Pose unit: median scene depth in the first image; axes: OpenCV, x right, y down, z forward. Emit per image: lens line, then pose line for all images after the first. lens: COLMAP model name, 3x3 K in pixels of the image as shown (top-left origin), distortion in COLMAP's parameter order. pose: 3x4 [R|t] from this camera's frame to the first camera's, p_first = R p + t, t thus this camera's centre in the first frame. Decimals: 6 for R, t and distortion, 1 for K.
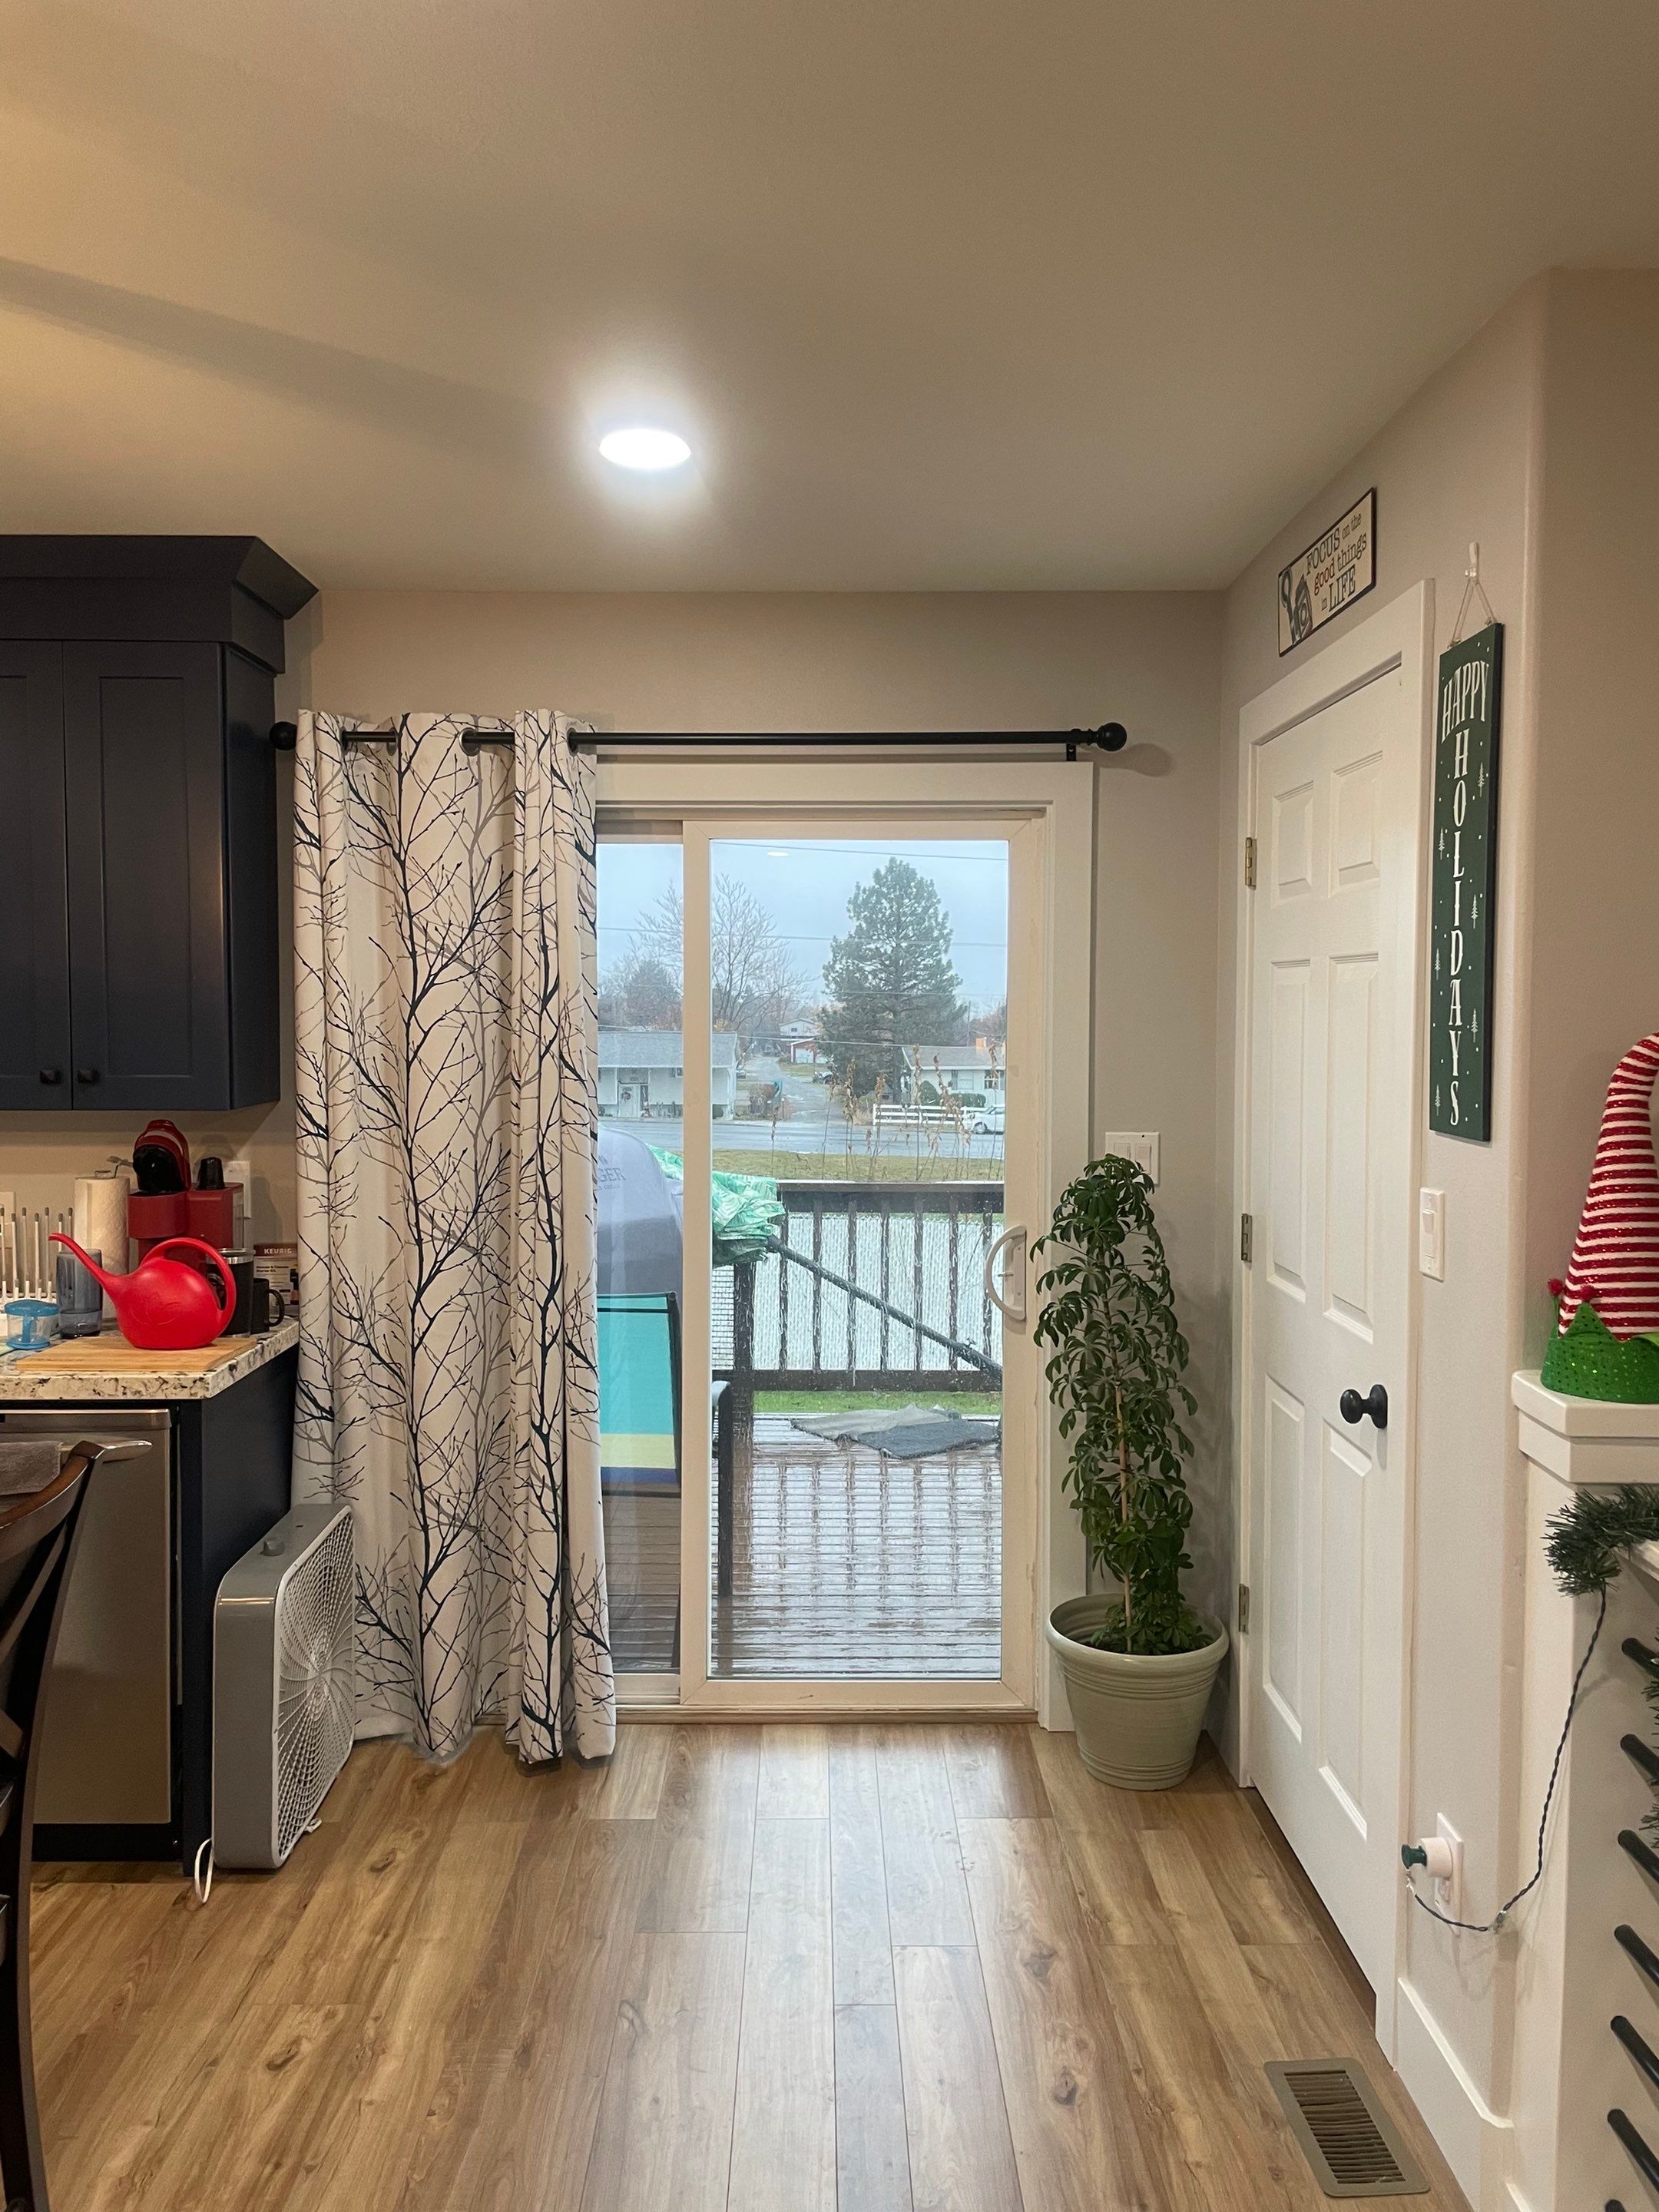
lens RADIAL K [[1686.4, 0, 826.5], [0, 1686.4, 1101.0], [0, 0, 1]] dist [0.052936, -0.074593]
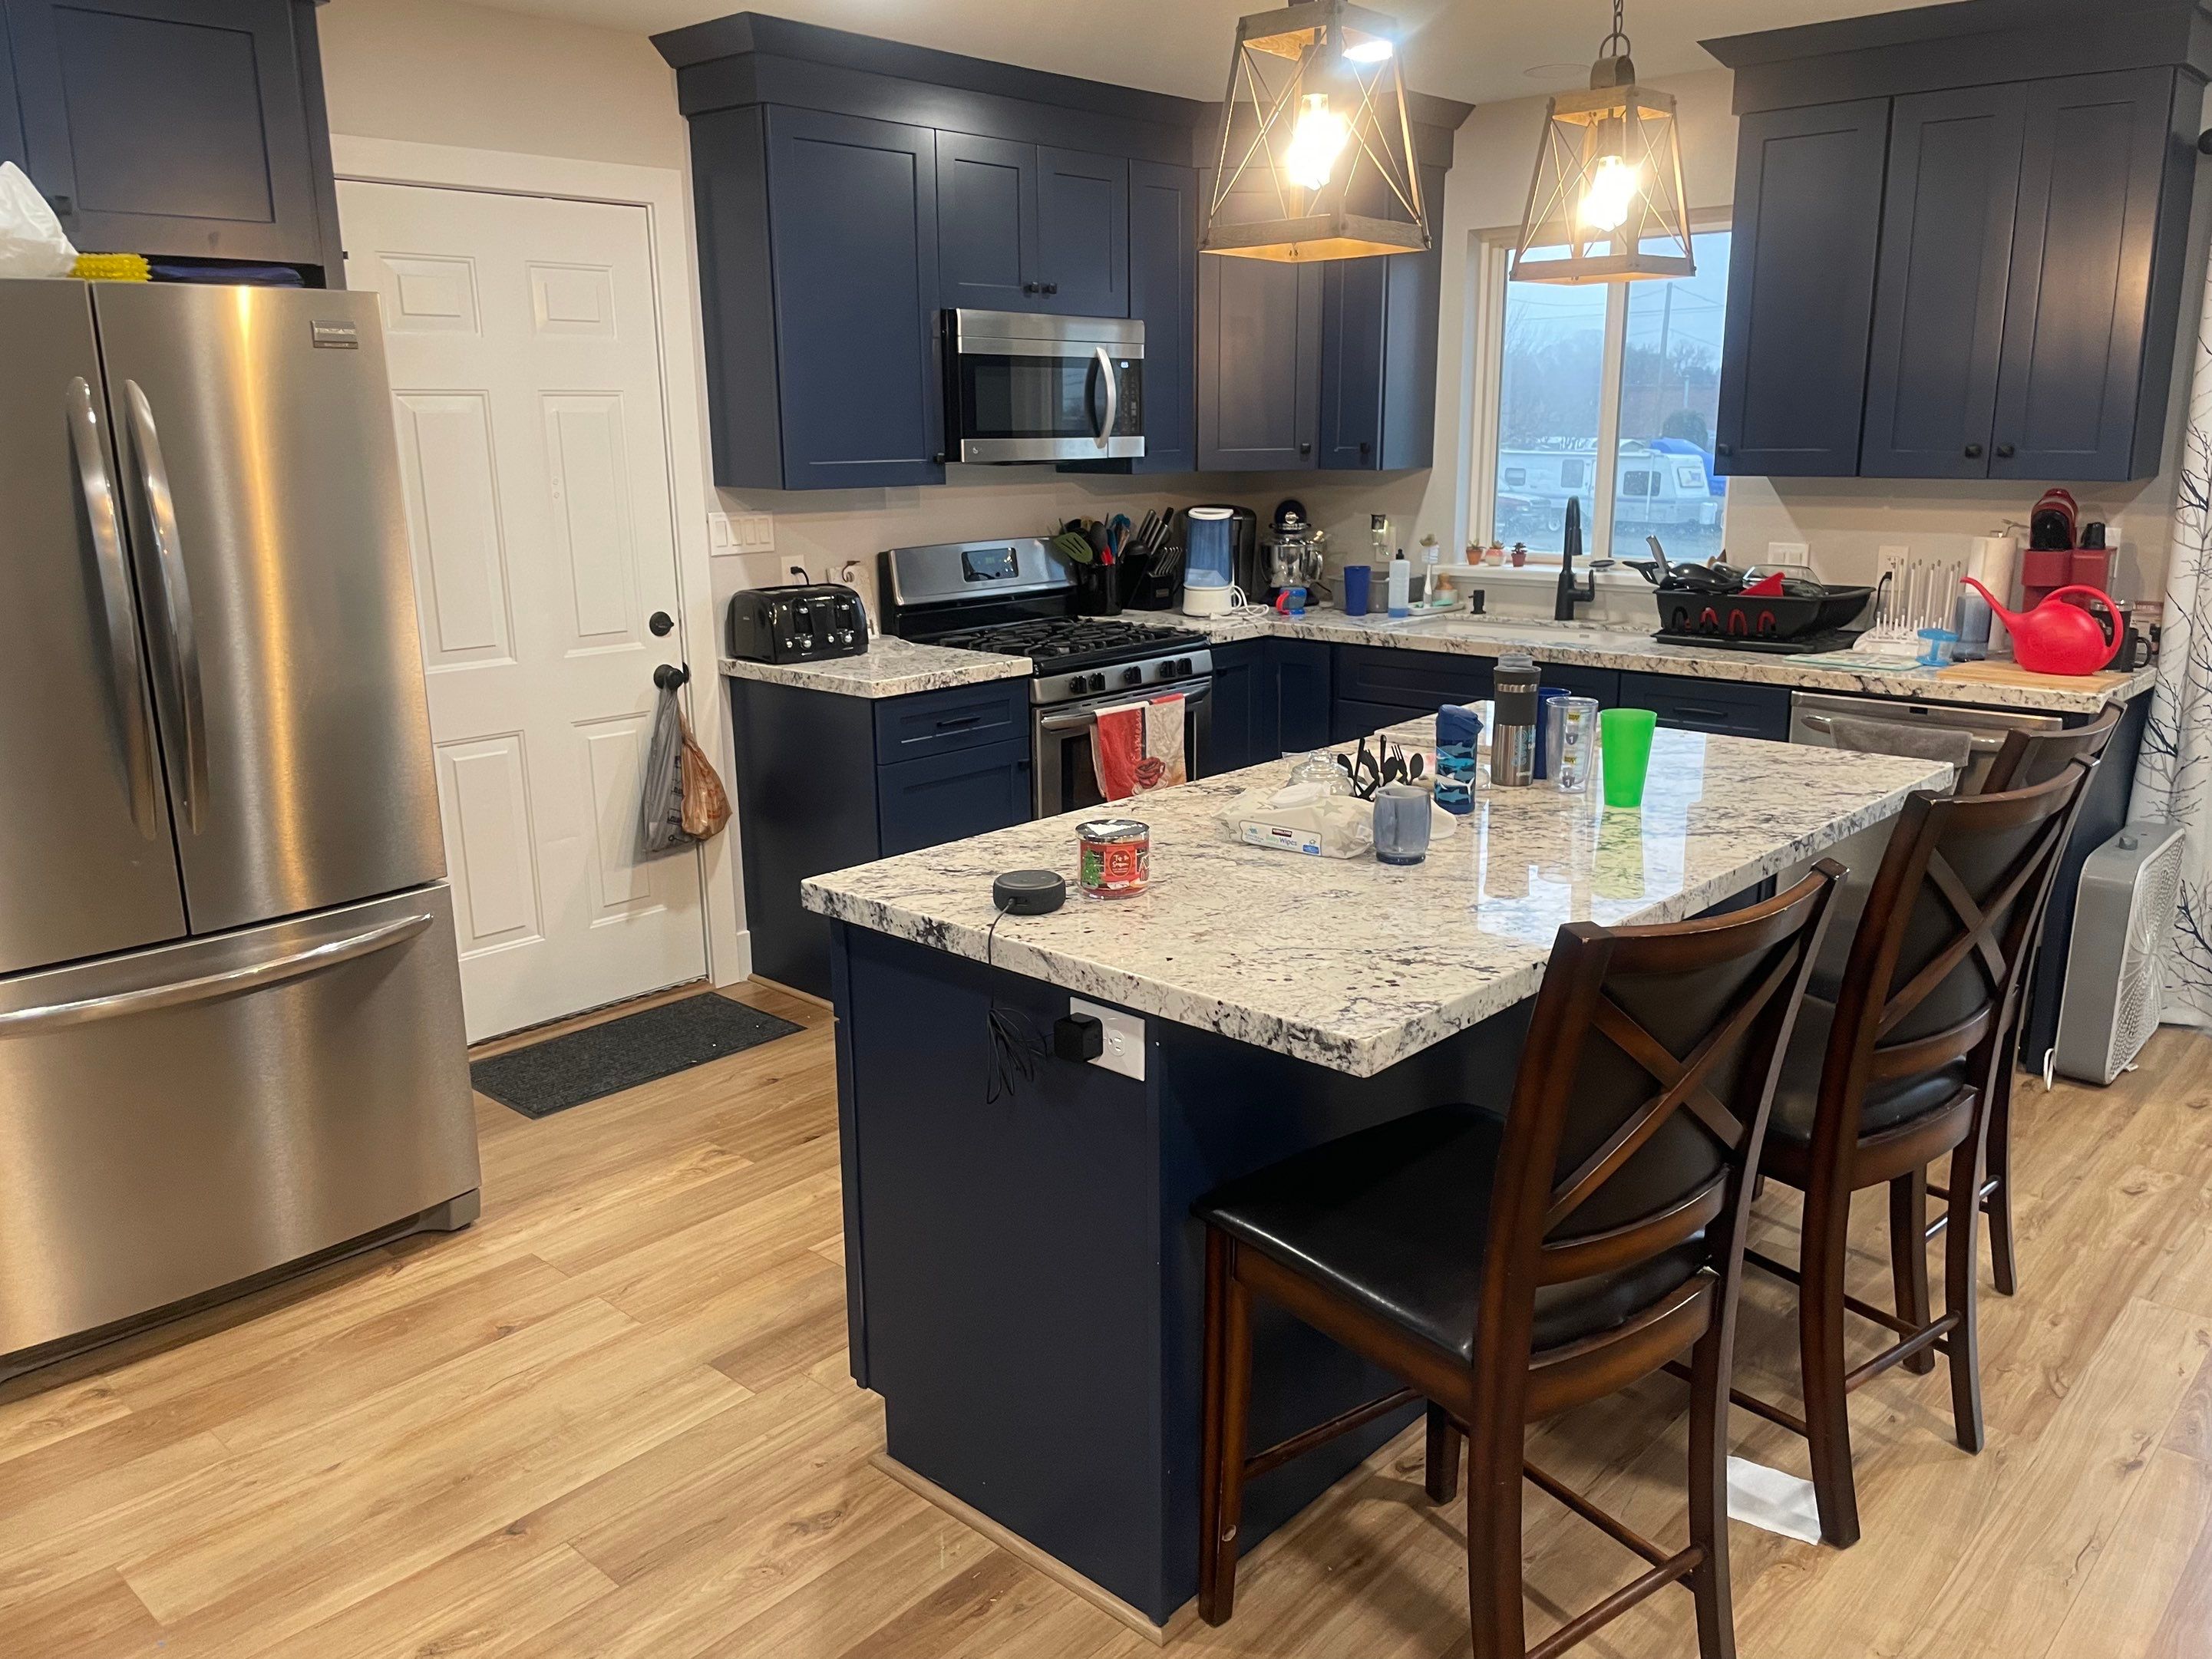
lens RADIAL K [[1686.2, 0, 1112.5], [0, 1686.2, 830.7], [0, 0, 1]] dist [0.052936, -0.074593]
pose [[0.731553, 0.152015, -0.664622, -0.042467], [-0.022316, 0.979643, 0.199505, 0.022498], [0.681420, -0.131117, 0.720052, -0.356696]]
